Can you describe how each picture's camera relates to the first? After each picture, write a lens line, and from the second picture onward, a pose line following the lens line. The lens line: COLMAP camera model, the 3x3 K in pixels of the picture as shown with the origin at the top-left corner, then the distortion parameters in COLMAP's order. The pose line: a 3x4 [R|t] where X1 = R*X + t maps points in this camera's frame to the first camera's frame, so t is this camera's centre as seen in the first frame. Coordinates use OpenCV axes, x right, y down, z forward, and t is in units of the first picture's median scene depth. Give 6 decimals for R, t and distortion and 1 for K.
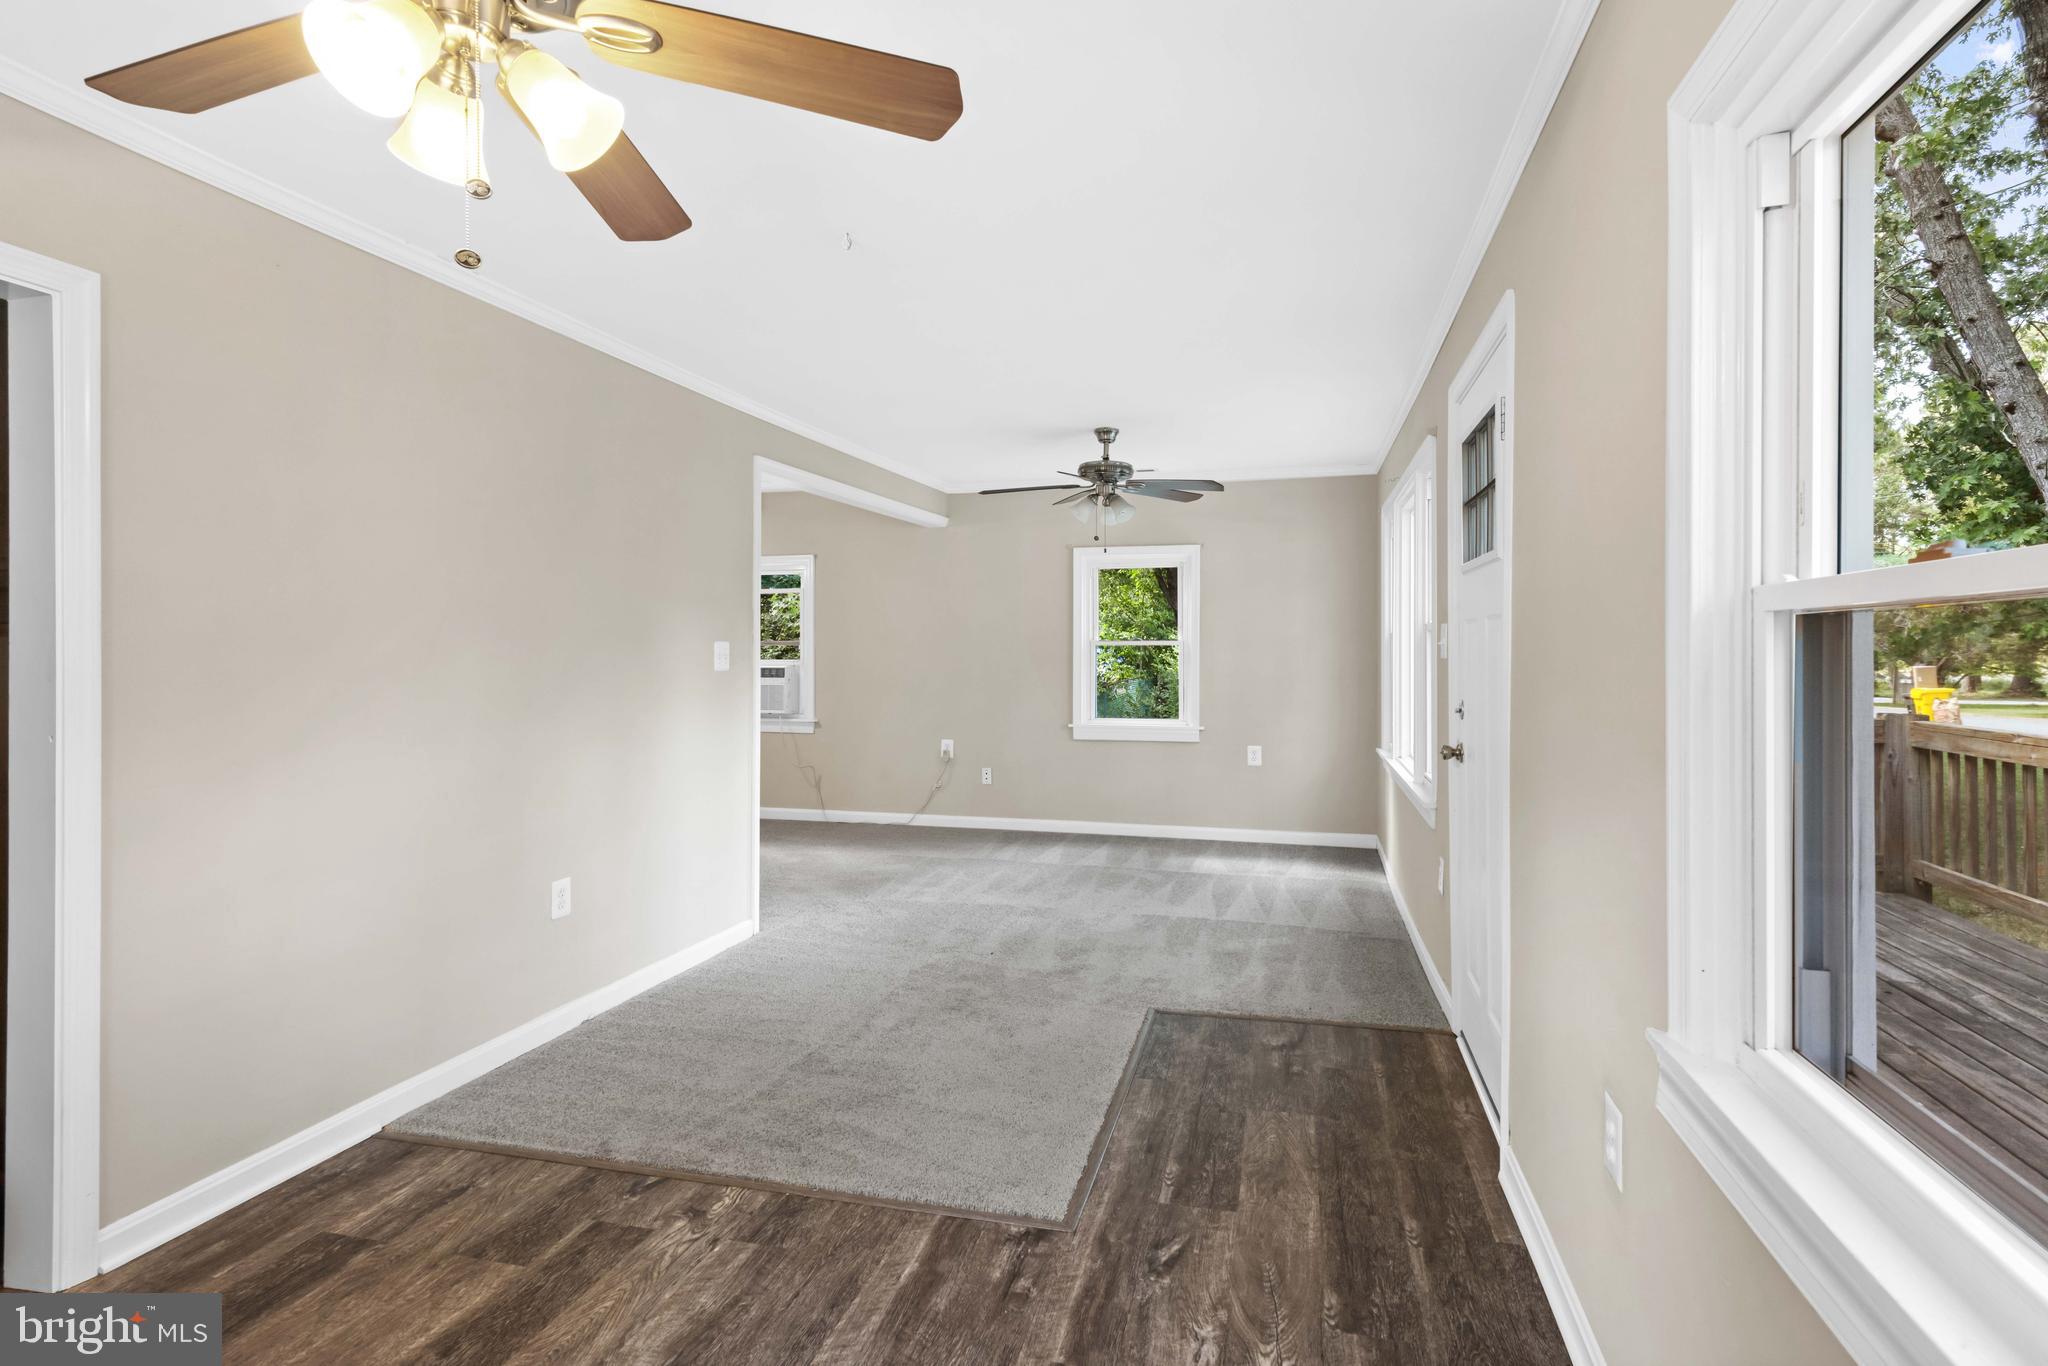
lens RADIAL K [[993.7, 0, 1031.6], [0, 993.7, 654.2], [0, 0, 1]] dist [0.011663, -0.000736]
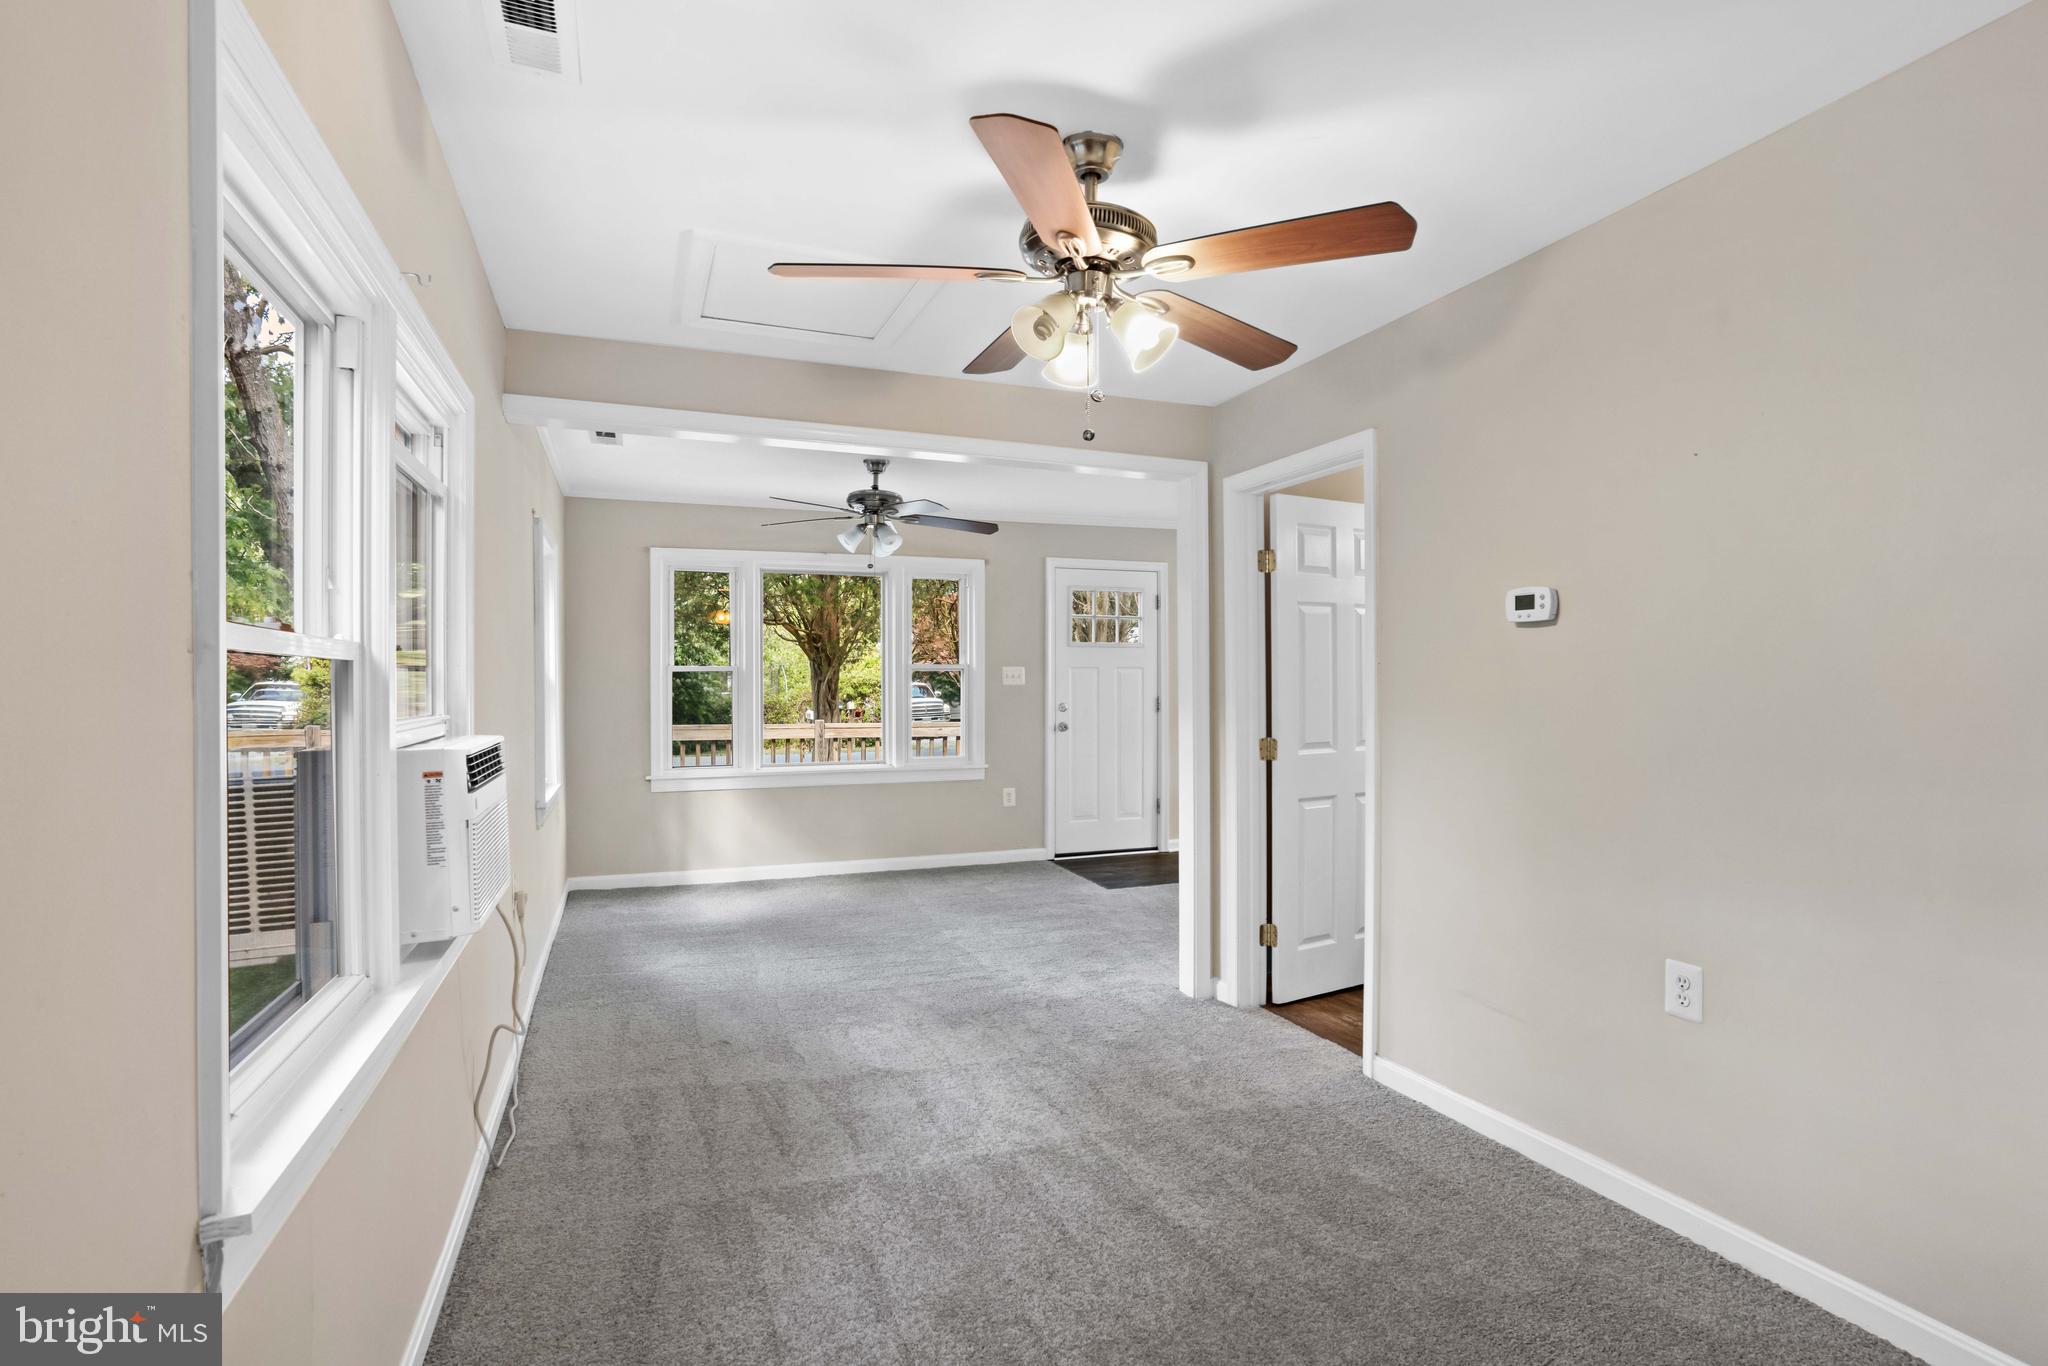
lens RADIAL K [[1035.6, 0, 1036.2], [0, 1035.6, 679.2], [0, 0, 1]] dist [-0.074305, 0.059993]
pose [[-0.593623, -0.000634, 0.804743, -1.380350], [0.003890, 0.999986, 0.003658, -0.015118], [-0.804734, 0.005302, -0.593612, 2.404757]]
